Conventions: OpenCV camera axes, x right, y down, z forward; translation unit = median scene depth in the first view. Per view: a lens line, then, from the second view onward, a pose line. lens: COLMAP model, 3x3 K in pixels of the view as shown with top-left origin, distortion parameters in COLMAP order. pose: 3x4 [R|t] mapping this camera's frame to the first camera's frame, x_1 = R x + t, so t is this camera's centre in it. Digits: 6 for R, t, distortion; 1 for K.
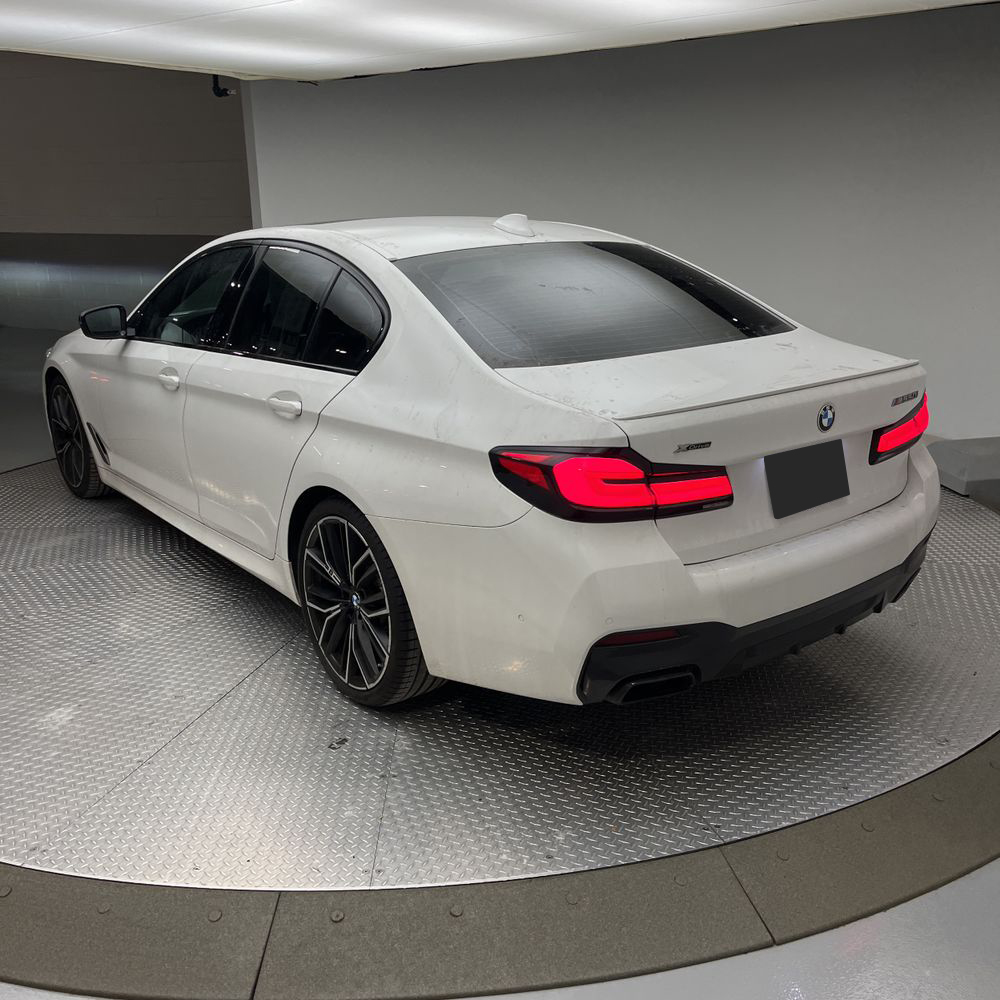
lens RADIAL K [[984.8, 0, 500.0], [0, 984.8, 500.0], [0, 0, 1]] dist [0.041199, -0.023726]
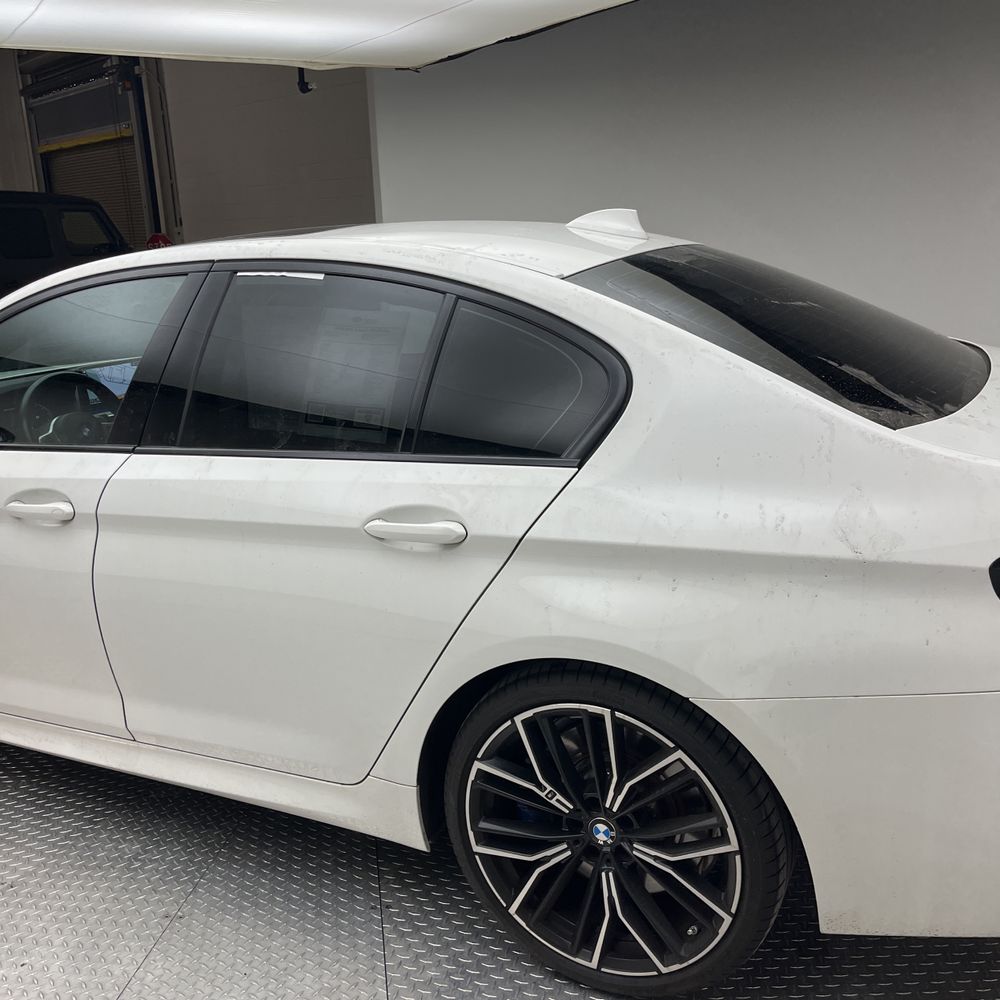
lens RADIAL K [[980.7, 0, 500.8], [0, 980.7, 480.6], [0, 0, 1]] dist [0.014993, 0.008817]
pose [[0.893106, -0.136460, 0.428650, -0.427344], [0.155790, 0.987738, -0.010148, -0.114084], [-0.422009, 0.075842, 0.903414, 0.456157]]
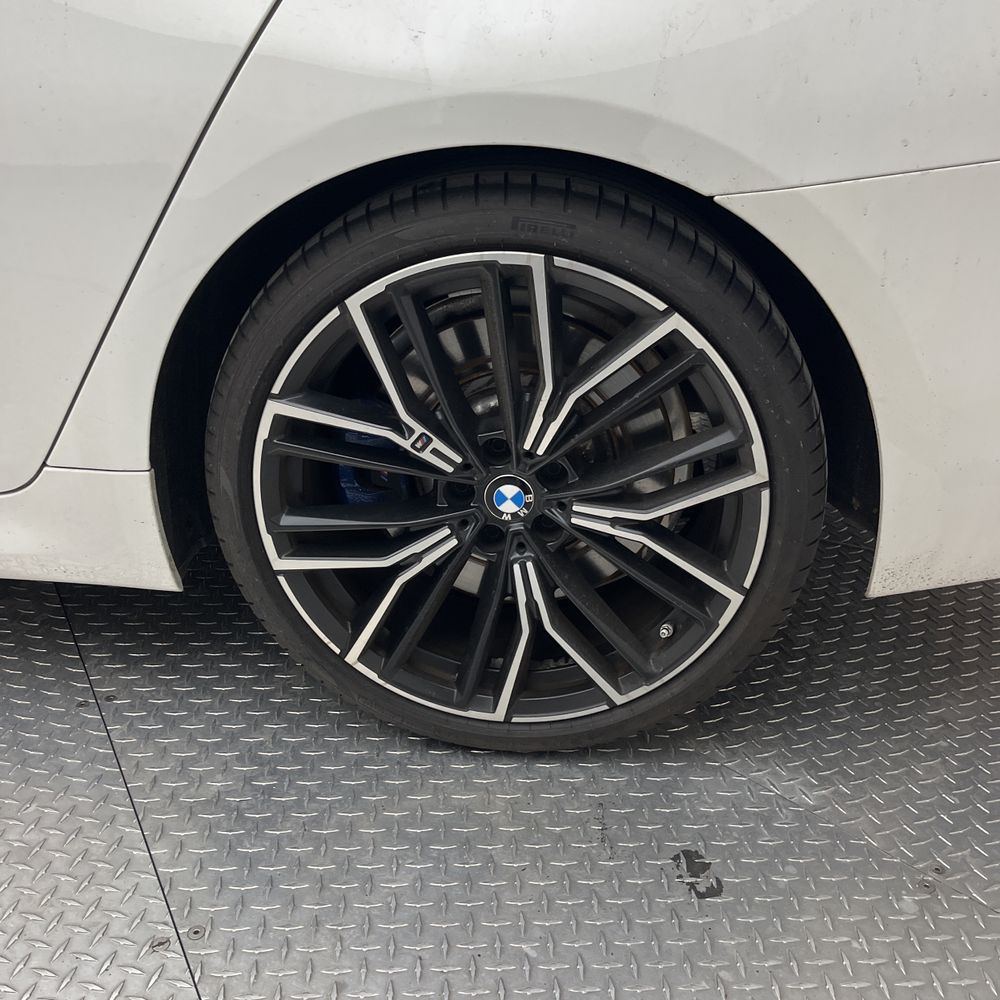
lens RADIAL K [[1037.4, 0, 500.0], [0, 1037.4, 500.0], [0, 0, 1]] dist [0.079452, -0.145403]
pose [[0.687531, -0.319747, 0.651968, -0.384066], [0.187788, 0.945585, 0.265715, 0.004280], [-0.701453, -0.060255, 0.710164, 0.731709]]
